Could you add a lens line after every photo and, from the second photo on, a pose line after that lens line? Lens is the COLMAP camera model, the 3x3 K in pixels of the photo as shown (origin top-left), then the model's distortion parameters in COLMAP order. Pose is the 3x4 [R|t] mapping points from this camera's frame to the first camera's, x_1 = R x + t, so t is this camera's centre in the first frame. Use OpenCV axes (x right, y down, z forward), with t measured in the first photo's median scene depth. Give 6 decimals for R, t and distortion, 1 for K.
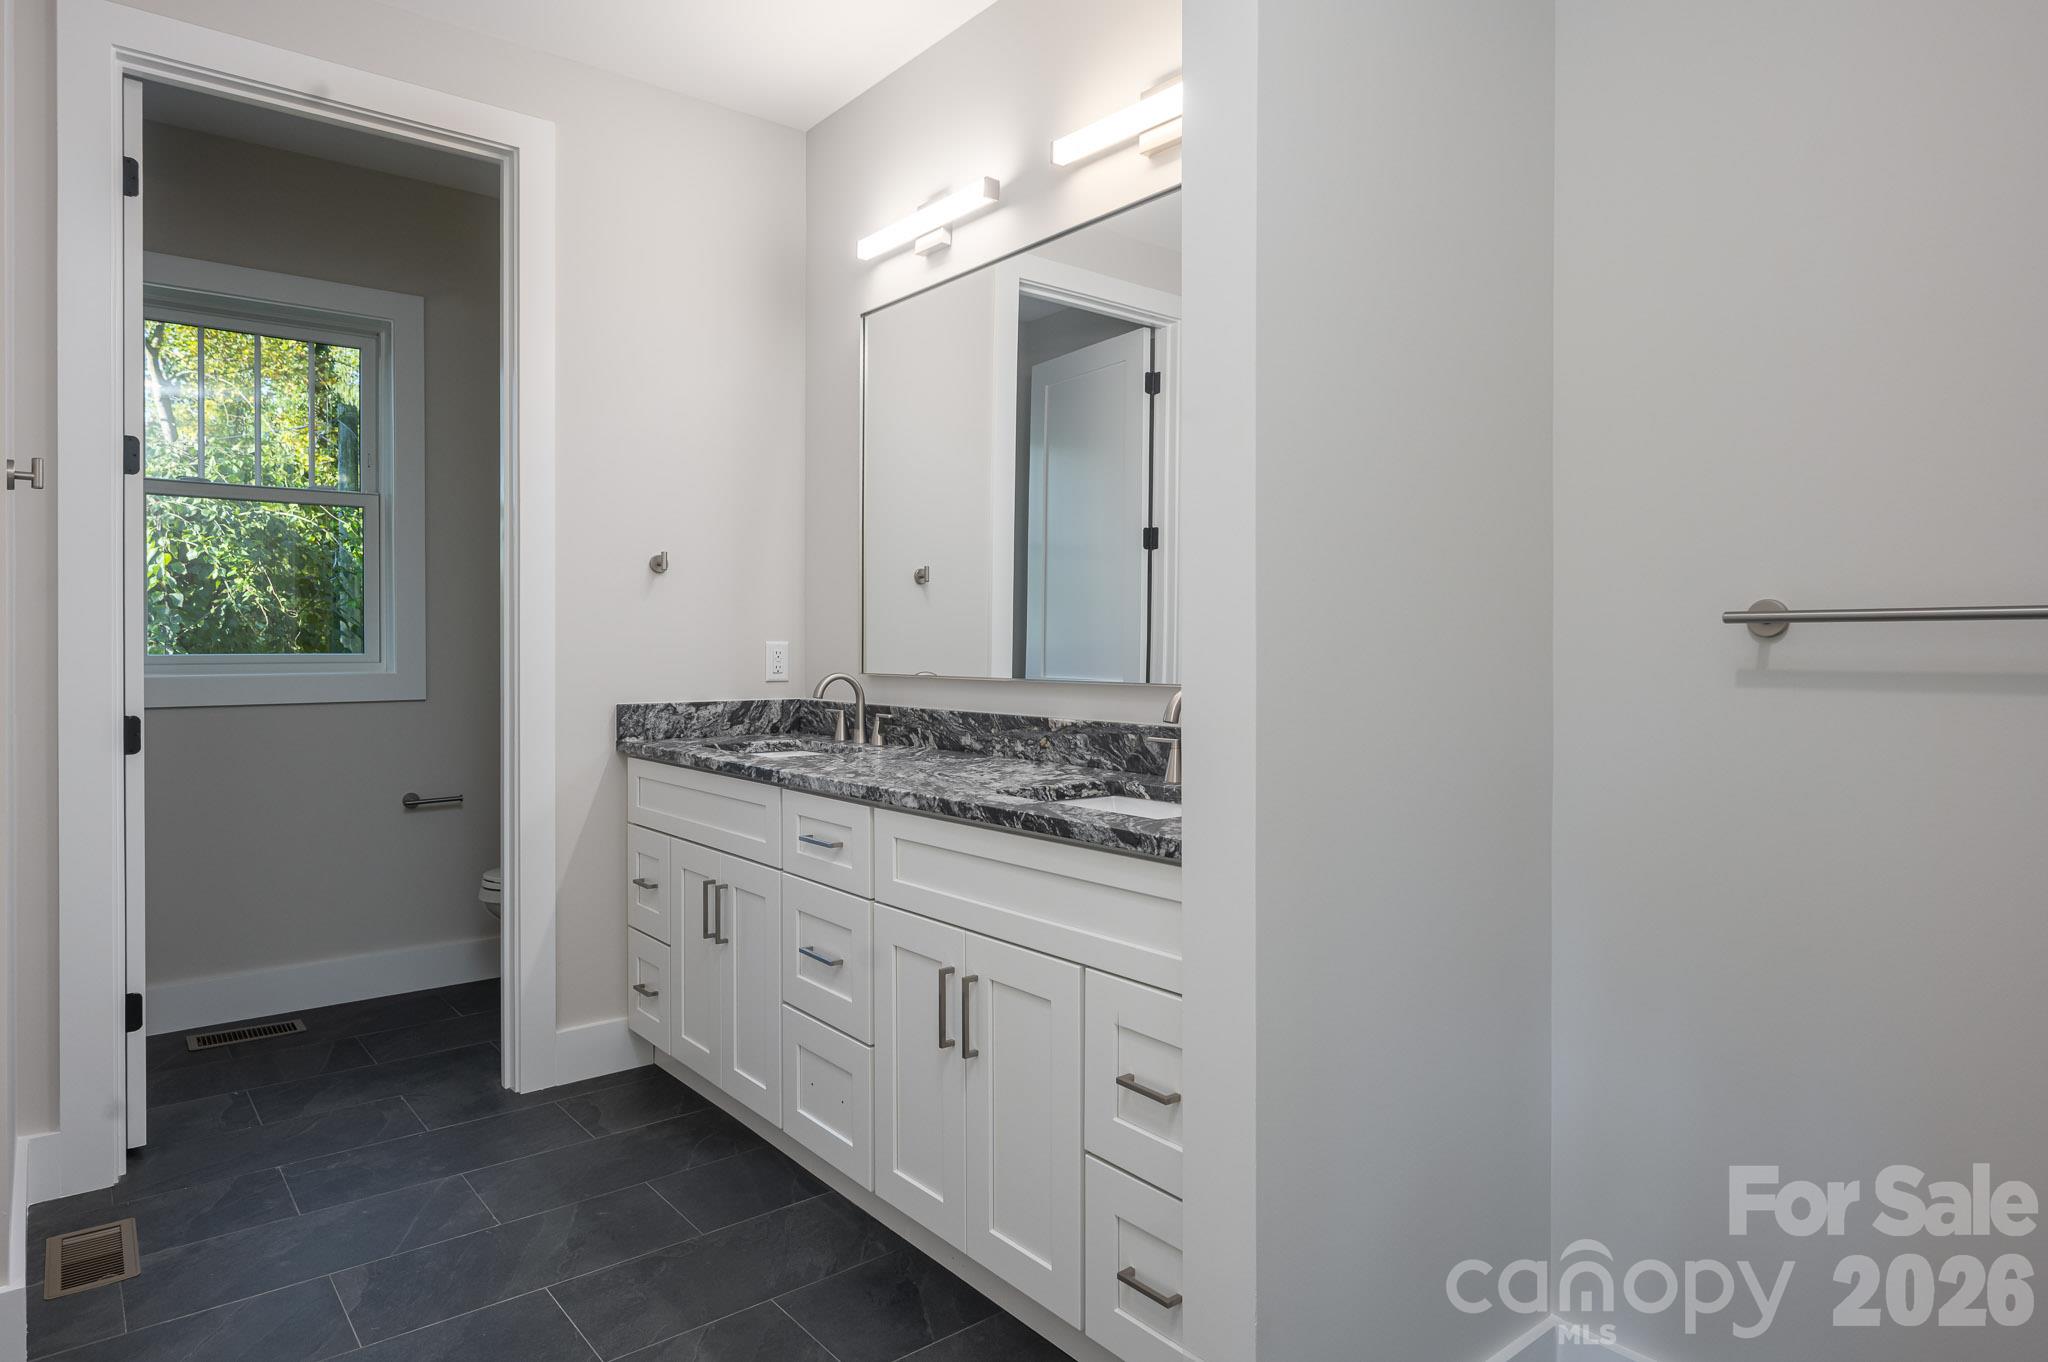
lens RADIAL K [[1194.3, 0, 1019.7], [0, 1194.3, 638.3], [0, 0, 1]] dist [-0.000059, -0.000779]
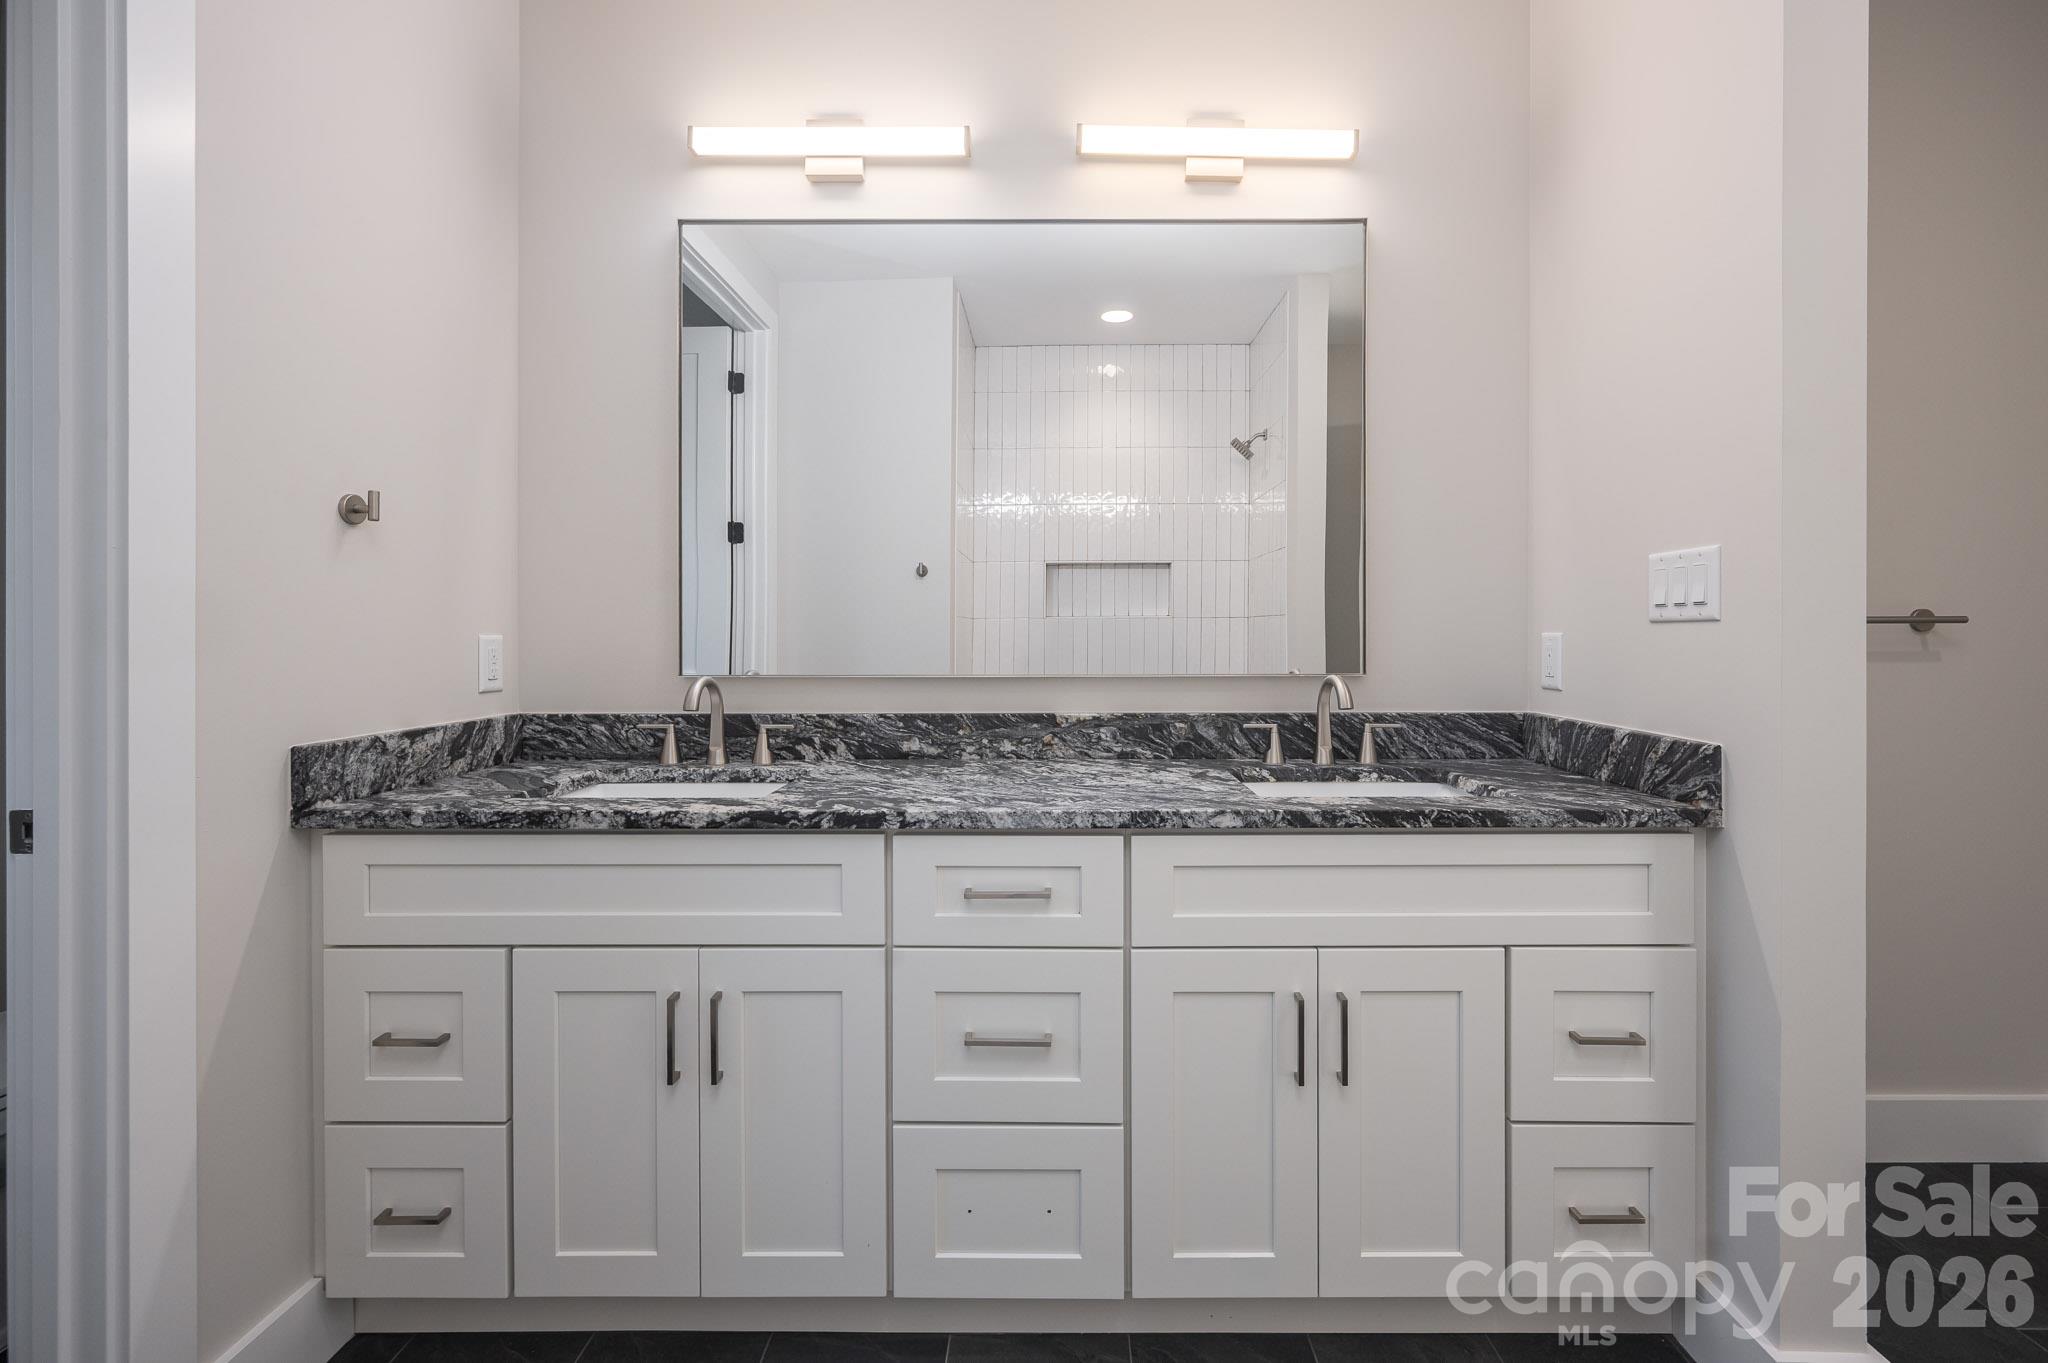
lens RADIAL K [[867.4, 0, 1029.7], [0, 867.4, 632.1], [0, 0, 1]] dist [0.000430, -0.000048]
pose [[0.627737, -0.001211, 0.778424, -0.463996], [-0.002134, 0.999992, 0.003276, -0.001717], [-0.778422, -0.003718, 0.627730, 0.492331]]
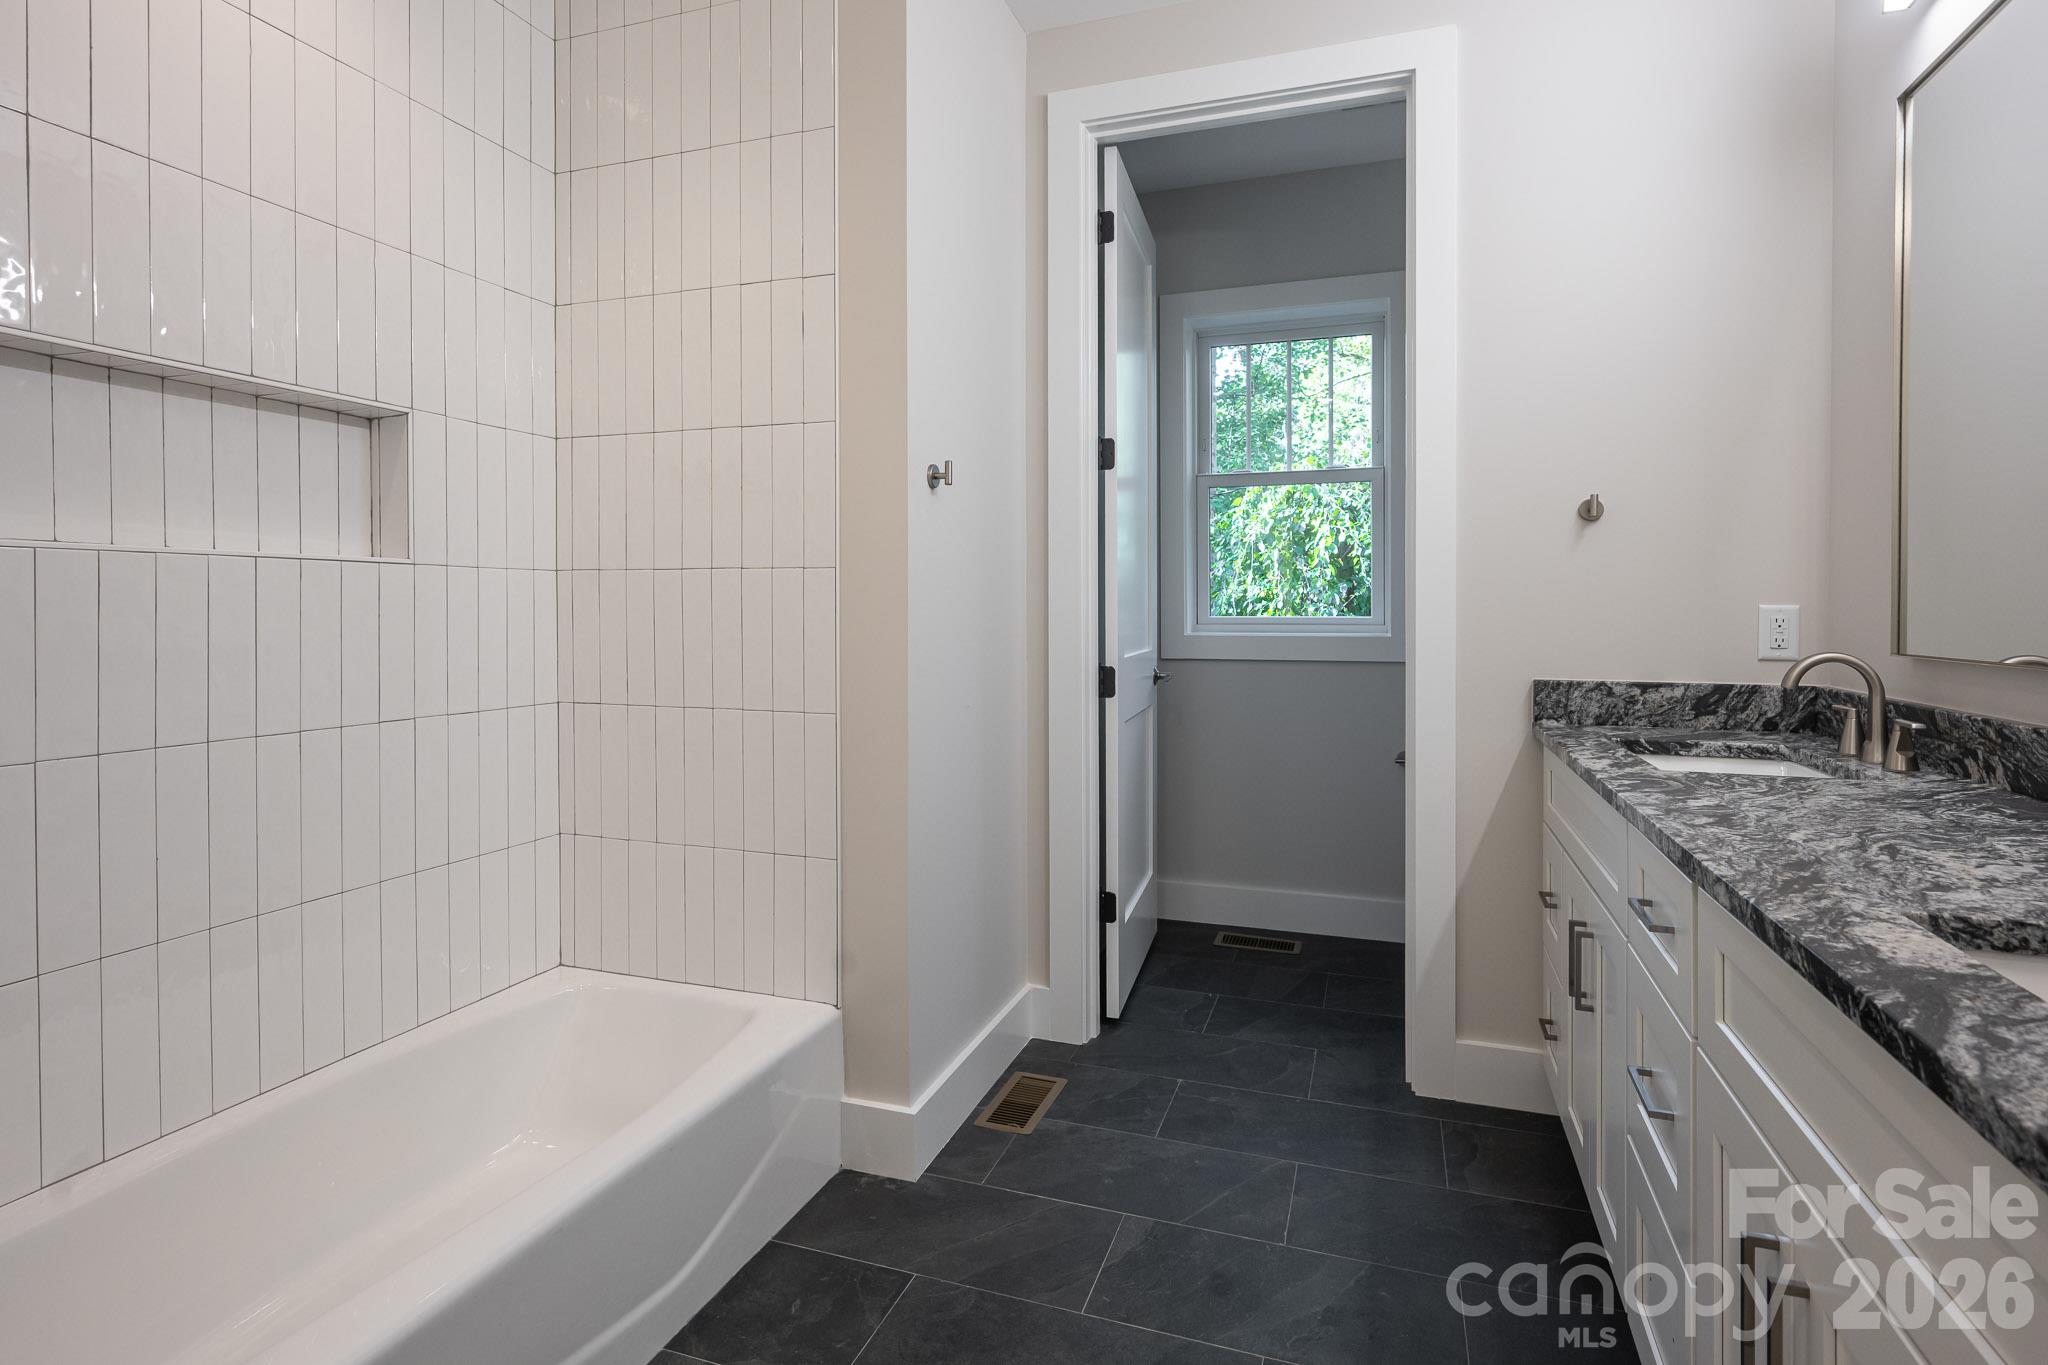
lens RADIAL K [[1023.9, 0, 1037.2], [0, 1023.9, 615.8], [0, 0, 1]] dist [0.001123, 0.000883]
pose [[0.533062, 0.006115, -0.846054, 0.095511], [0.003362, 0.999951, 0.009346, 0.002256], [0.846069, -0.007826, 0.533016, 0.332238]]
